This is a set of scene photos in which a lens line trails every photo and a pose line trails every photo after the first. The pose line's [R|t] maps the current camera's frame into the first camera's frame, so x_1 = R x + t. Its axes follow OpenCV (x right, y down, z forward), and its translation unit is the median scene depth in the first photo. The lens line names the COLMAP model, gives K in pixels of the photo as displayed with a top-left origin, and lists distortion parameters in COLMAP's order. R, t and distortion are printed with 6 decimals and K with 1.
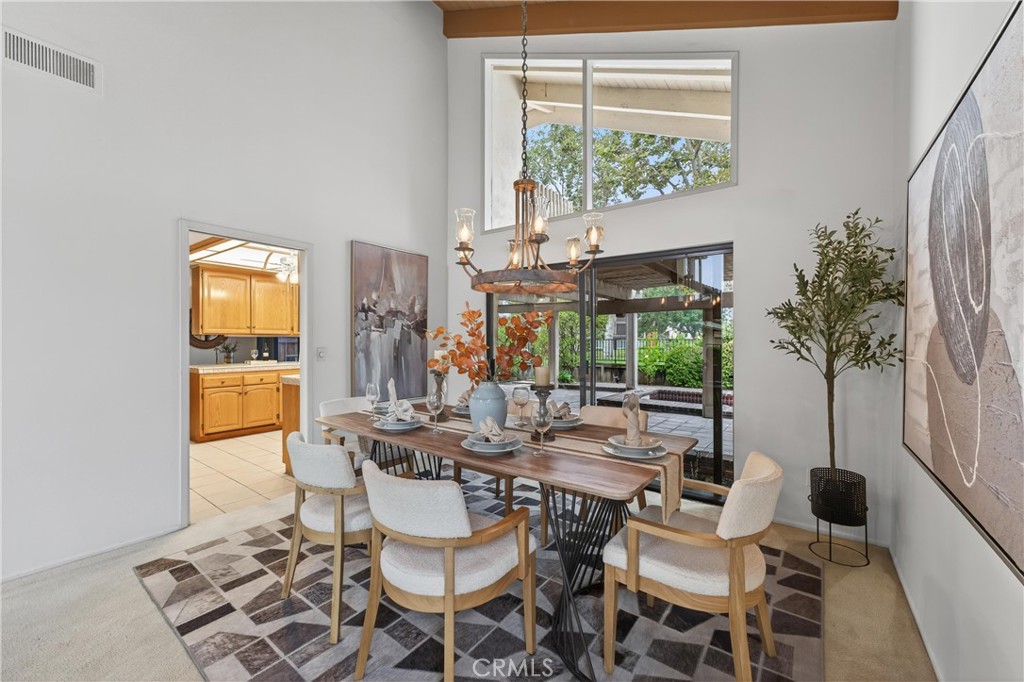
lens RADIAL K [[407.7, 0, 512.2], [0, 407.7, 342.3], [0, 0, 1]] dist [0.005802, 0.005354]
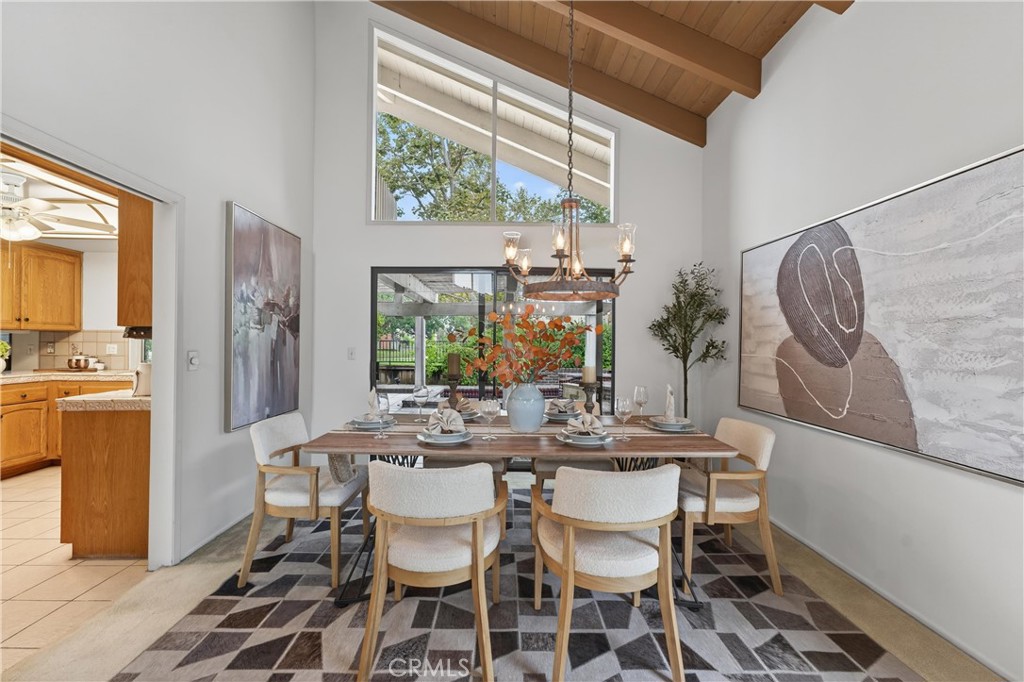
lens RADIAL K [[407.7, 0, 510.5], [0, 407.7, 338.5], [0, 0, 1]] dist [0.005802, 0.005354]
pose [[0.793720, 0.012007, 0.608165, -0.403442], [-0.005262, 0.999903, -0.012874, -0.001940], [-0.608261, 0.007018, 0.793706, 0.113952]]
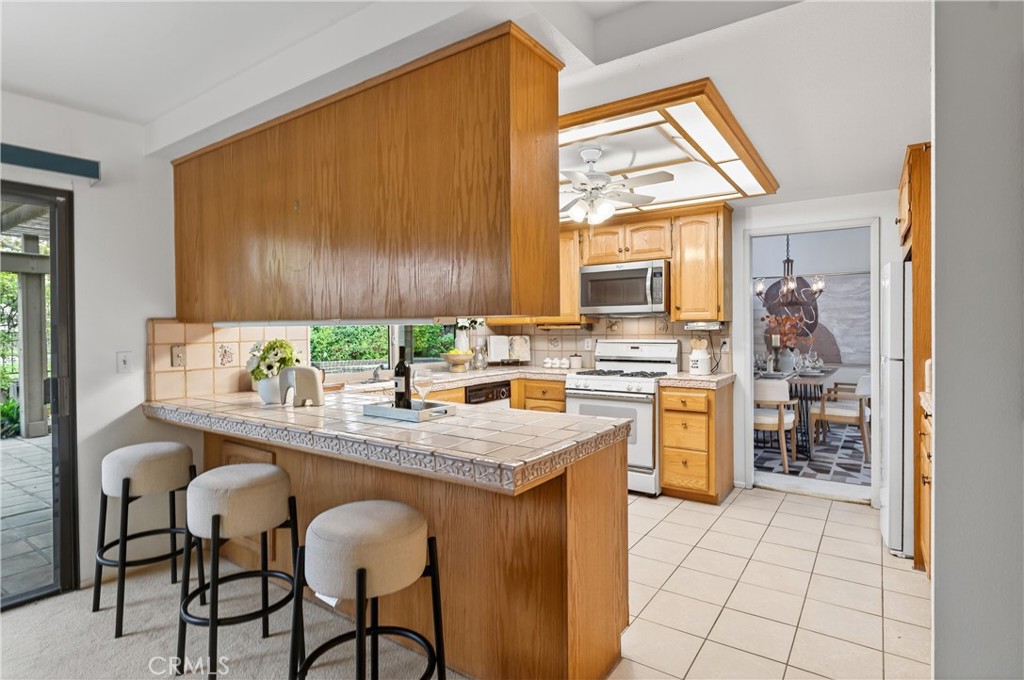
lens RADIAL K [[517.9, 0, 515.8], [0, 517.9, 333.3], [0, 0, 1]] dist [-0.002735, 0.000766]
pose [[-0.028965, -0.012266, 0.999505, -1.478490], [0.011690, 0.999852, 0.012609, -0.018761], [-0.999512, 0.012050, -0.028818, 1.370515]]
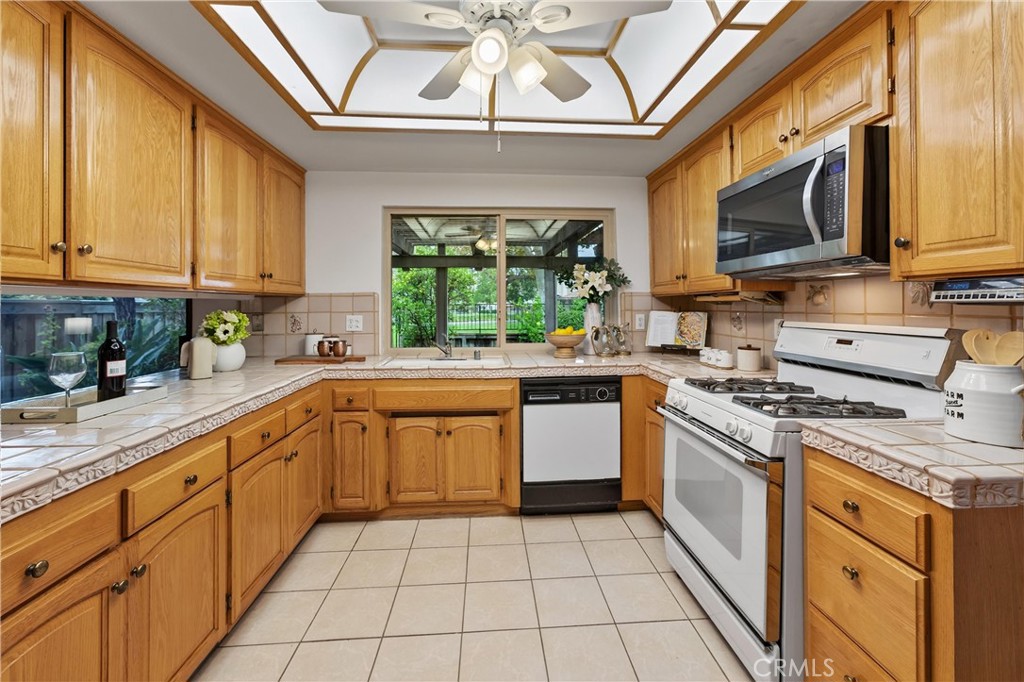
lens RADIAL K [[424.6, 0, 523.9], [0, 424.6, 301.4], [0, 0, 1]] dist [-0.000009, 0.000151]
pose [[0.752924, 0.001618, 0.658106, -0.863487], [0.008710, 0.999885, -0.012423, -0.007555], [-0.658050, 0.015085, 0.752823, 0.957478]]
